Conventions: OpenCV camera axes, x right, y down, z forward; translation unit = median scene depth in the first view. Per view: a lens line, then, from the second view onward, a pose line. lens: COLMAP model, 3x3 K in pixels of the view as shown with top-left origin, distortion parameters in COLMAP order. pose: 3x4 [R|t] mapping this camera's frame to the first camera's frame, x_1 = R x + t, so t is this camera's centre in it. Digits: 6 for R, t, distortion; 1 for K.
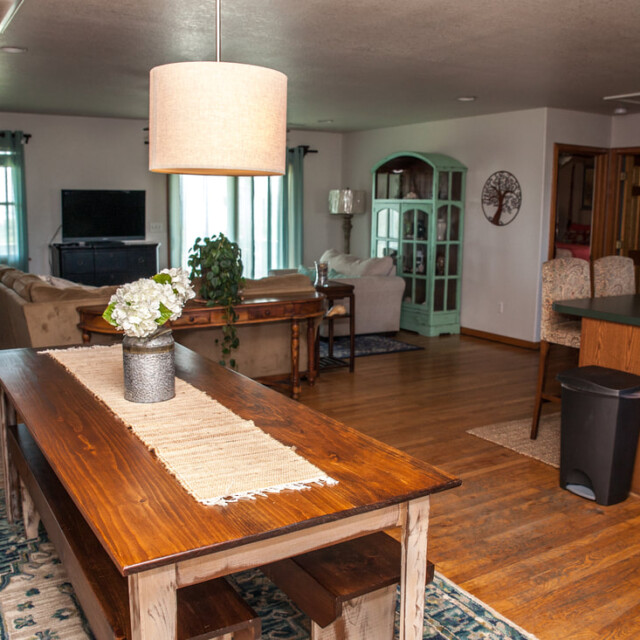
lens RADIAL K [[684.8, 0, 323.1], [0, 684.8, 322.2], [0, 0, 1]] dist [-0.075584, 0.000000]
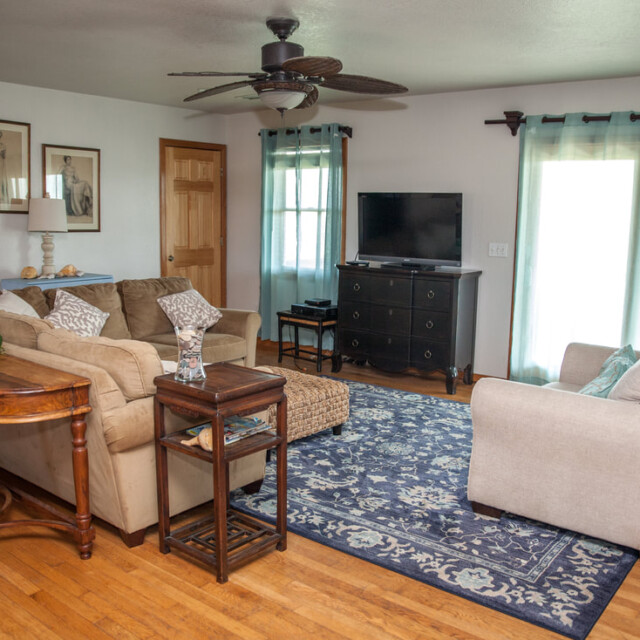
lens RADIAL K [[684.8, 0, 317.2], [0, 684.8, 323.4], [0, 0, 1]] dist [-0.075584, 0.000000]
pose [[0.374151, 0.149031, -0.915314, 0.352691], [-0.170978, 0.981168, 0.089862, -0.113351], [0.911470, 0.122876, 0.392586, 0.677104]]
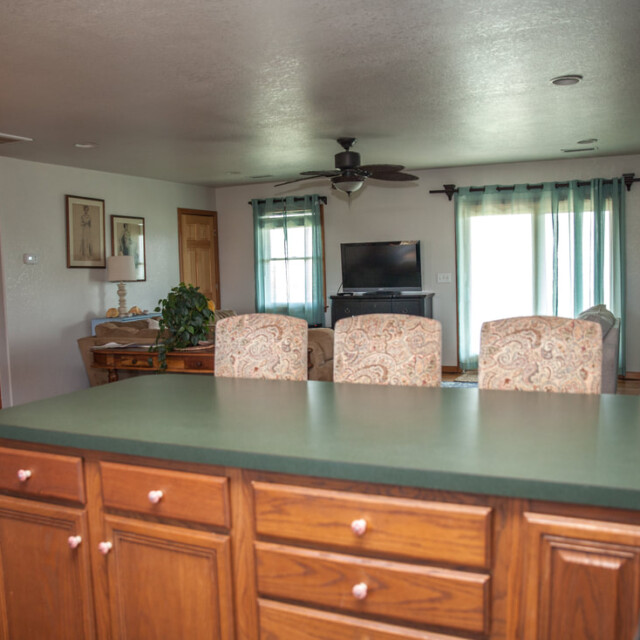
lens RADIAL K [[684.8, 0, 326.9], [0, 684.8, 314.8], [0, 0, 1]] dist [-0.075584, 0.000000]
pose [[0.579124, 0.031714, -0.814622, 0.514747], [-0.103229, 0.994053, -0.034687, -0.042894], [0.808677, 0.104180, 0.578954, 0.361473]]
